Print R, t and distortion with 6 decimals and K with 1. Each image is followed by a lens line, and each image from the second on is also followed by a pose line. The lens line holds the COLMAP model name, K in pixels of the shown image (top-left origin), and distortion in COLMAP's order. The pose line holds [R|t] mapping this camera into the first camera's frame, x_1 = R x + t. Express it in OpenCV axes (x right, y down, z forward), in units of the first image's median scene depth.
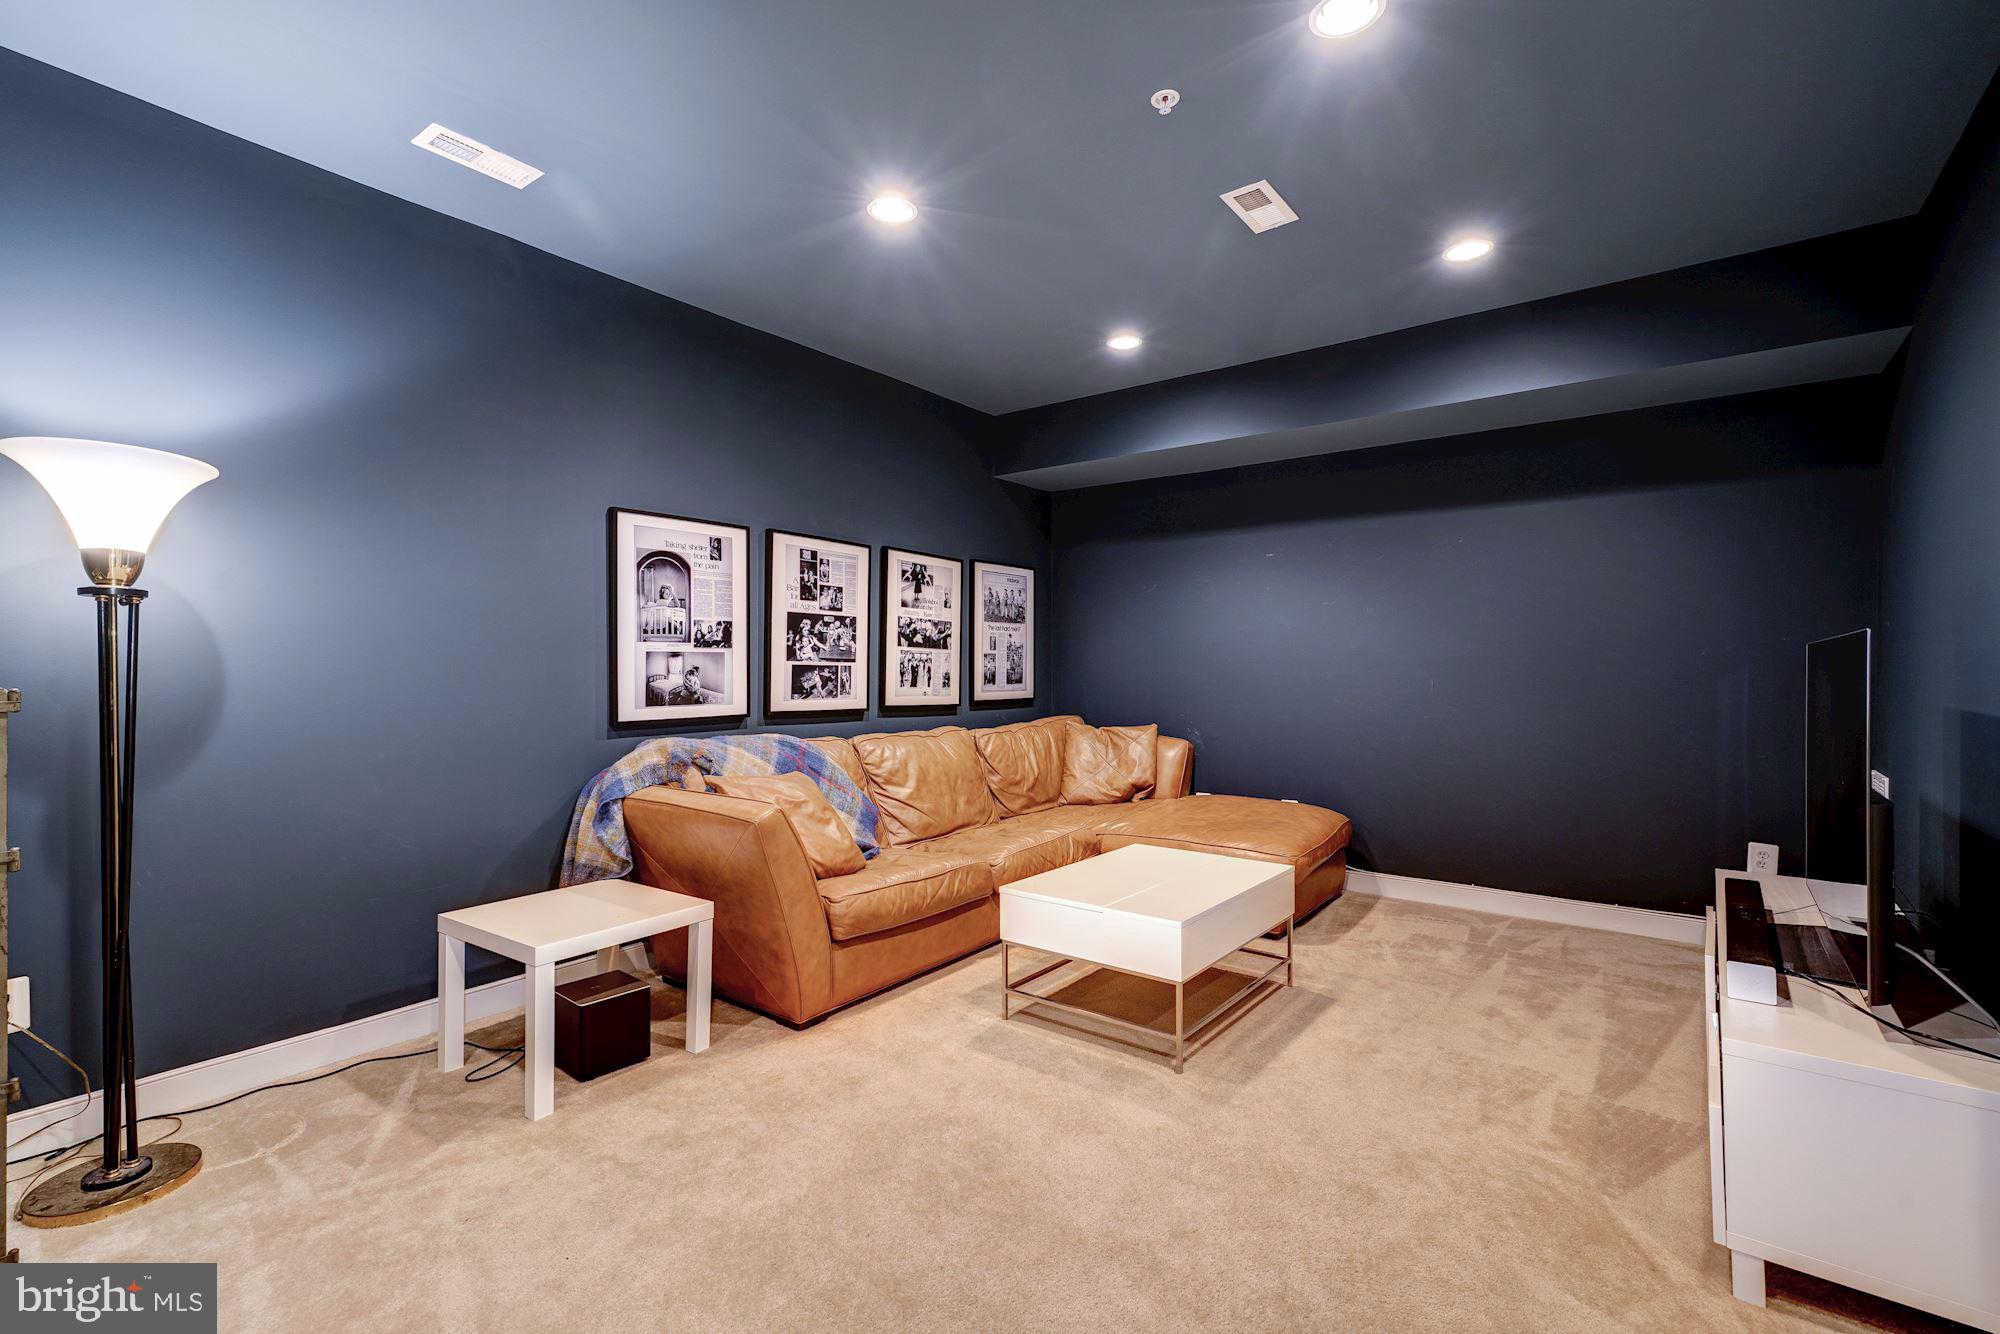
lens RADIAL K [[896.8, 0, 988.1], [0, 896.8, 668.3], [0, 0, 1]] dist [0.012360, 0.001632]
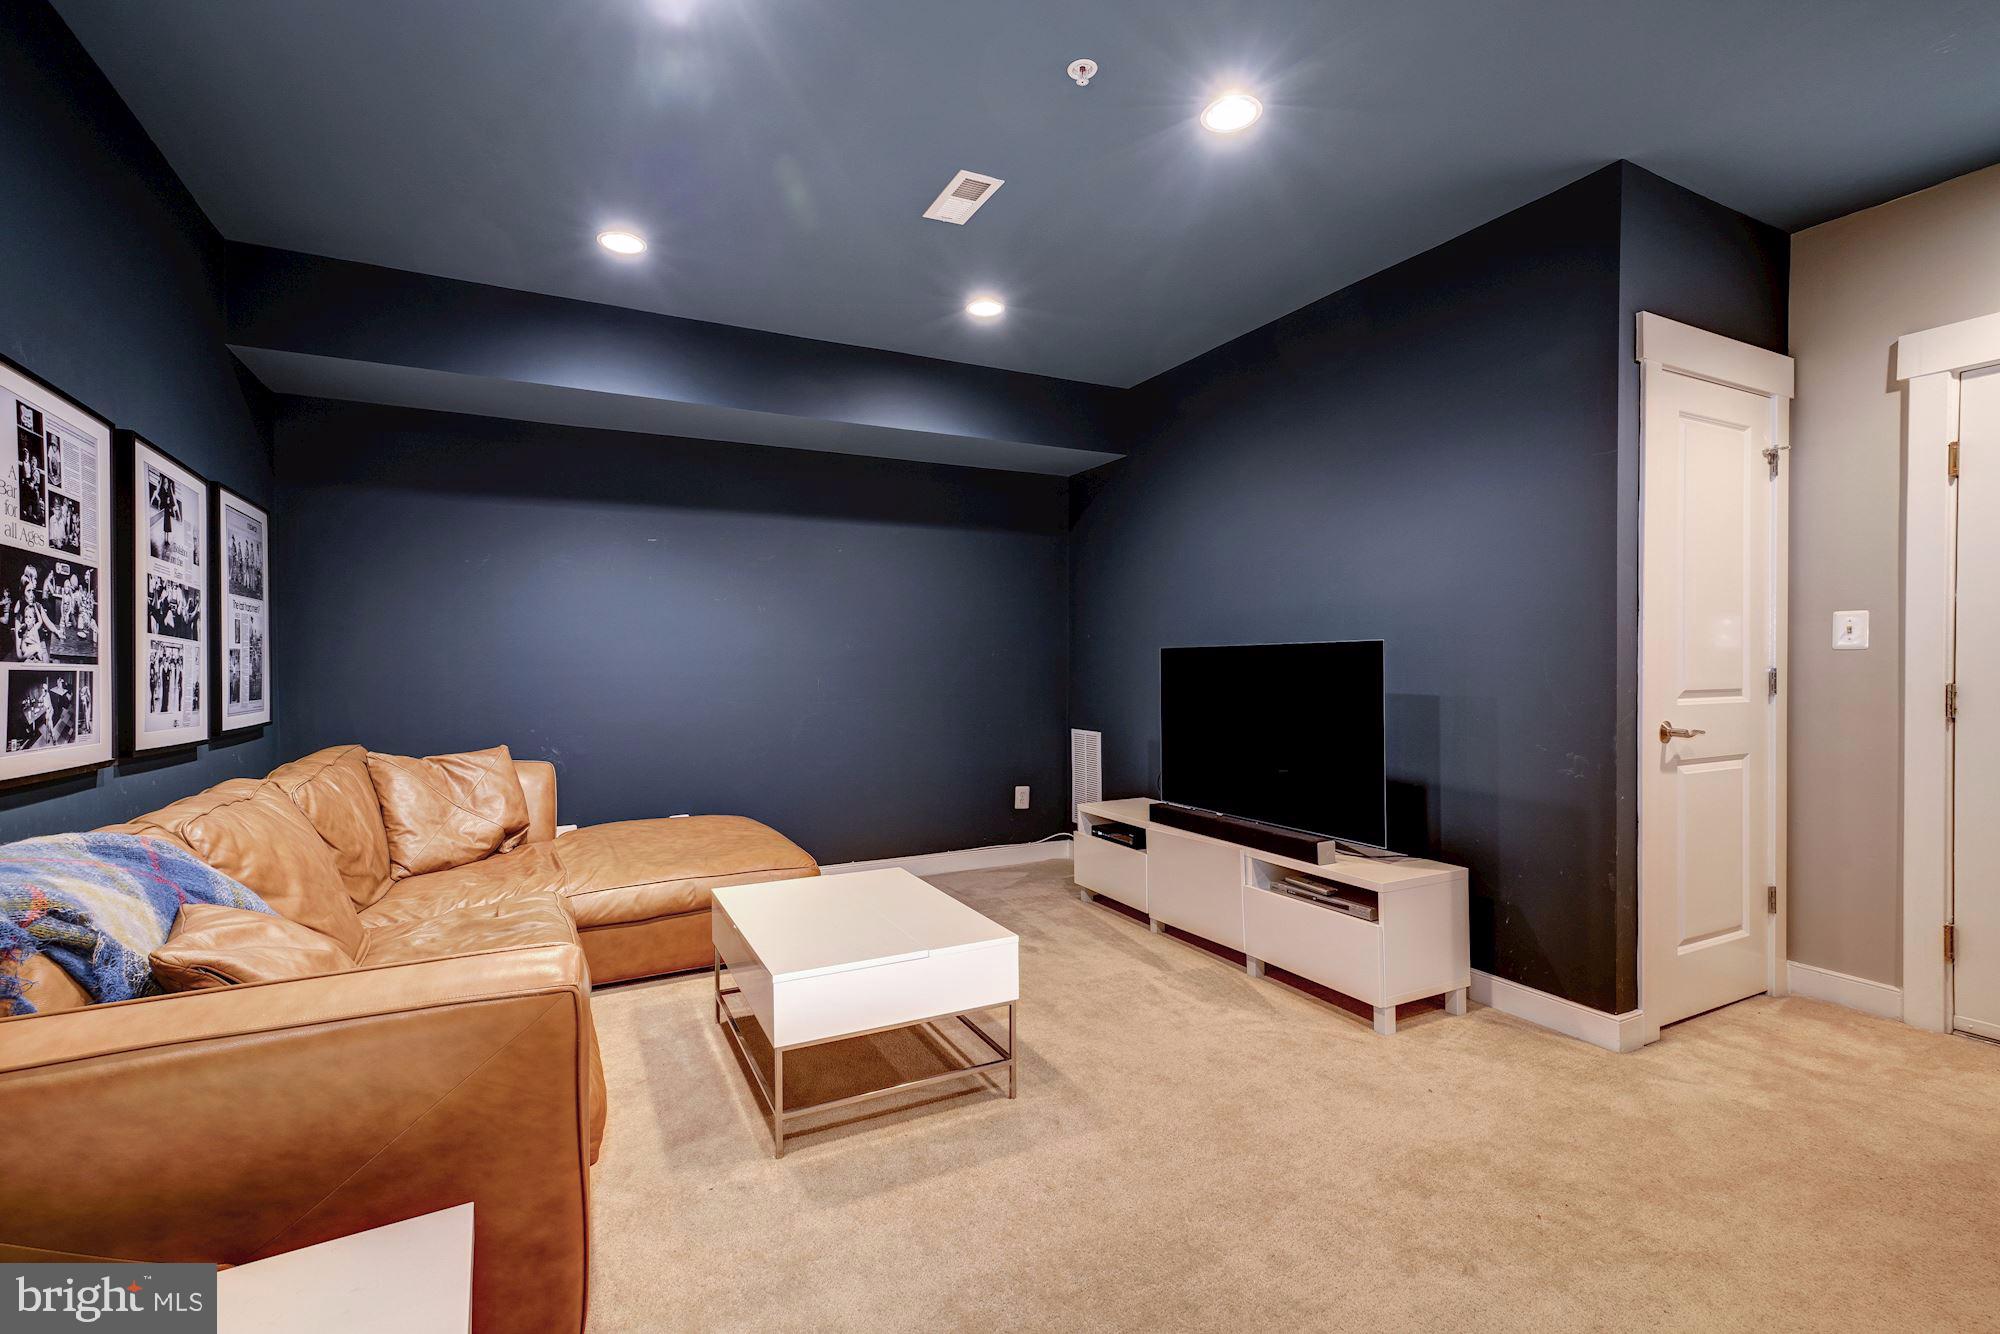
lens RADIAL K [[896.8, 0, 997.0], [0, 896.8, 664.8], [0, 0, 1]] dist [0.012360, 0.001632]
pose [[0.422845, -0.006660, 0.906178, -0.392012], [0.012078, 0.999926, 0.001713, -0.001588], [-0.906122, 0.010221, 0.422893, 0.375961]]
